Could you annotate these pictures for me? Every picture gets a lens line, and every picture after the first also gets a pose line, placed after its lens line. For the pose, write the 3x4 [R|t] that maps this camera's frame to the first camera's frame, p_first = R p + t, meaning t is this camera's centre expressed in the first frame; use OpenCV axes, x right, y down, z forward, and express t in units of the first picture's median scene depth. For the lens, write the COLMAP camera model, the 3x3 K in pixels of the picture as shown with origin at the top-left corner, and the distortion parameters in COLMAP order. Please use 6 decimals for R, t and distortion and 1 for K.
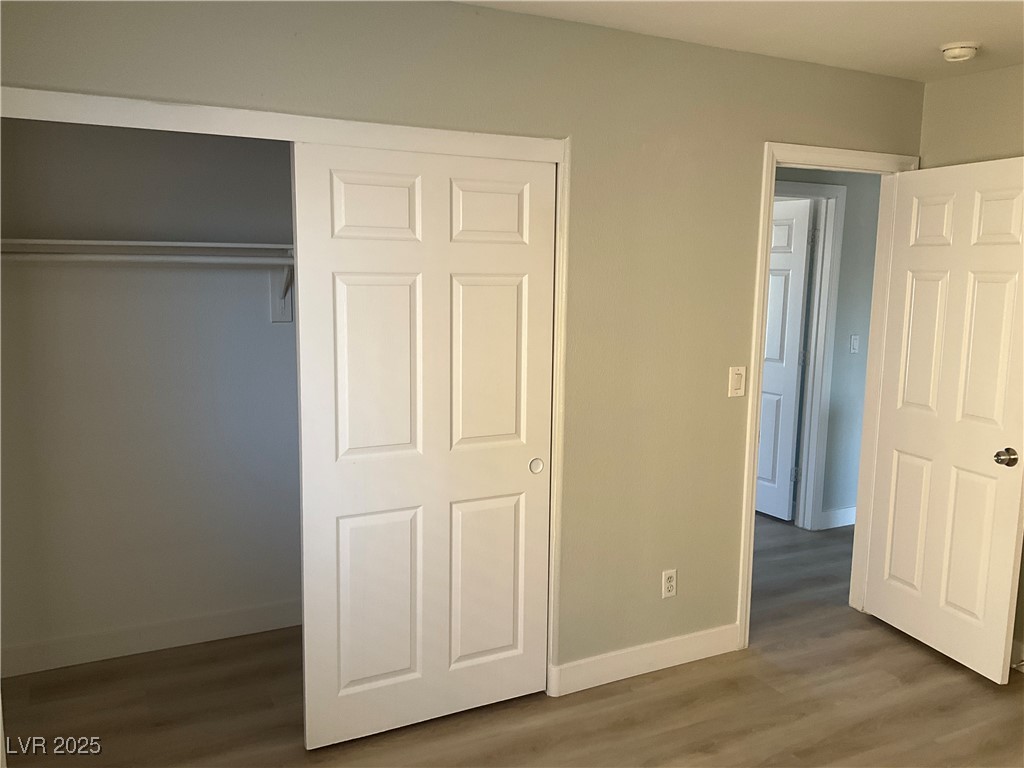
lens RADIAL K [[844.3, 0, 518.1], [0, 844.3, 383.9], [0, 0, 1]] dist [0.042791, -0.077917]
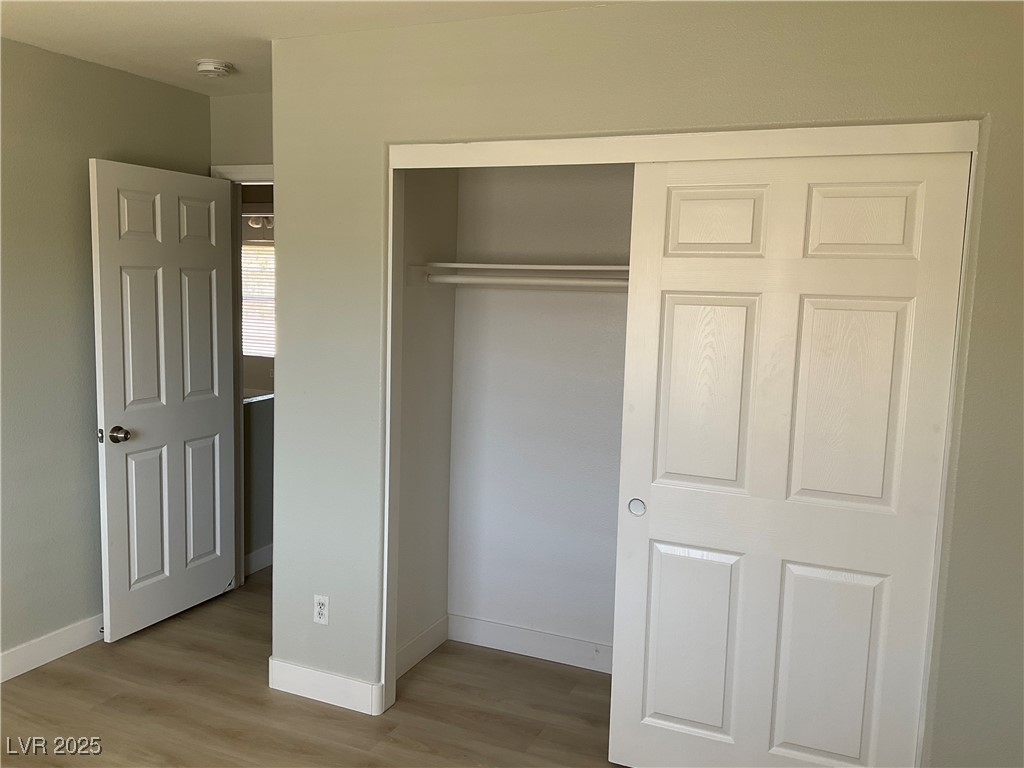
lens RADIAL K [[844.3, 0, 517.7], [0, 844.3, 387.4], [0, 0, 1]] dist [0.042791, -0.077917]
pose [[0.612509, 0.103703, -0.783632, 0.426756], [-0.130534, 0.991016, 0.029119, -0.024129], [0.779611, 0.084455, 0.620543, 0.246820]]
